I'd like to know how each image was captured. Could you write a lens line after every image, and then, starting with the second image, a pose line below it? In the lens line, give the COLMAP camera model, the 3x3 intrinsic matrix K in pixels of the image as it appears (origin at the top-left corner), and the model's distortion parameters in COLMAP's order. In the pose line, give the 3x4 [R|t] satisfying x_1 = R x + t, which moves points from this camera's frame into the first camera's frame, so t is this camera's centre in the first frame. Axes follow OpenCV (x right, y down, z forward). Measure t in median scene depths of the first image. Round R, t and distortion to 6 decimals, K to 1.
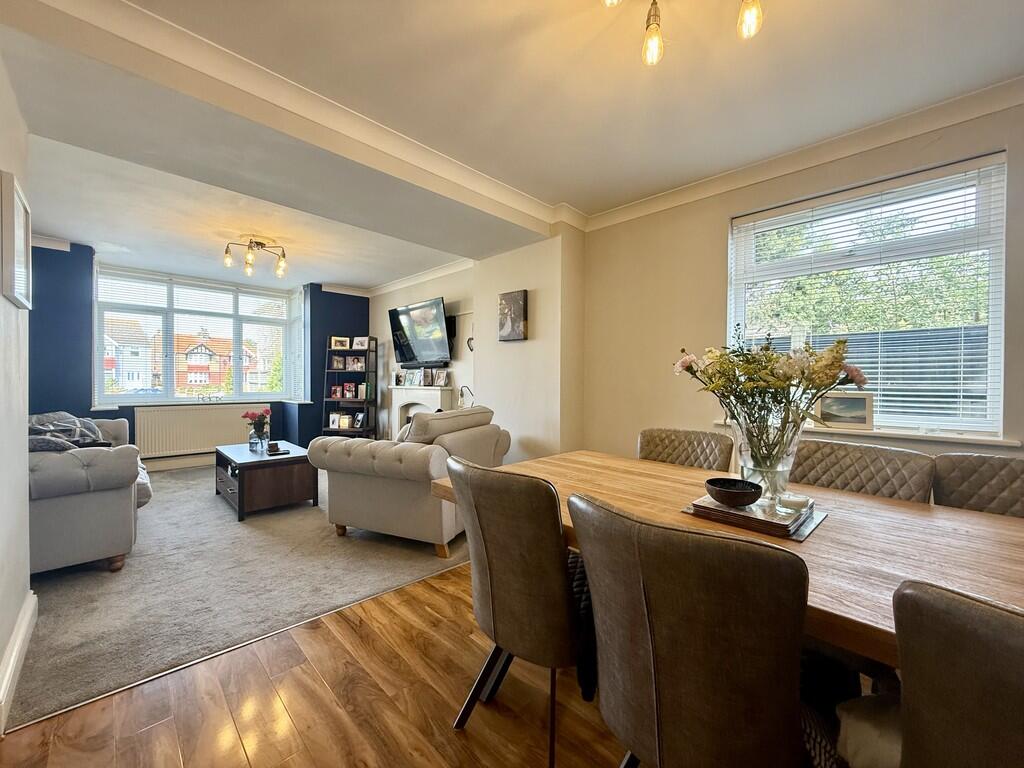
lens RADIAL K [[406.8, 0, 509.4], [0, 406.8, 383.4], [0, 0, 1]] dist [0.001378, -0.000218]
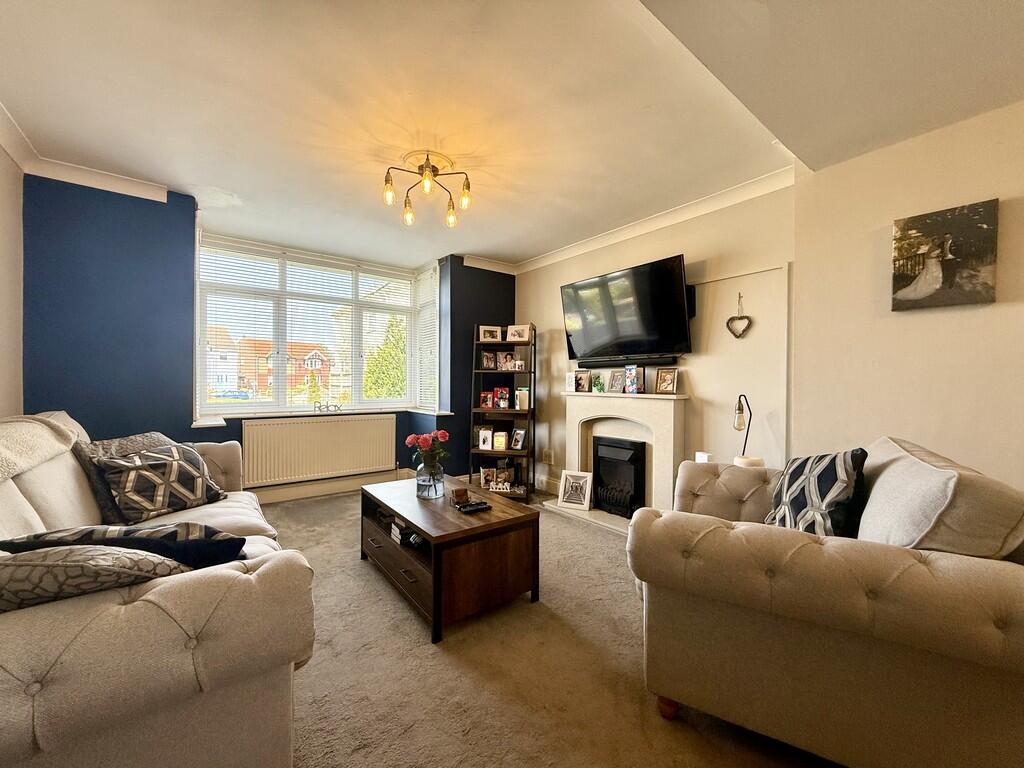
lens RADIAL K [[406.8, 0, 509.4], [0, 406.8, 383.4], [0, 0, 1]] dist [0.001378, -0.000218]
pose [[0.991655, 0.000466, -0.128919, -0.293885], [-0.001149, 0.999986, -0.005228, -0.005023], [0.128914, 0.005333, 0.991641, 0.278447]]
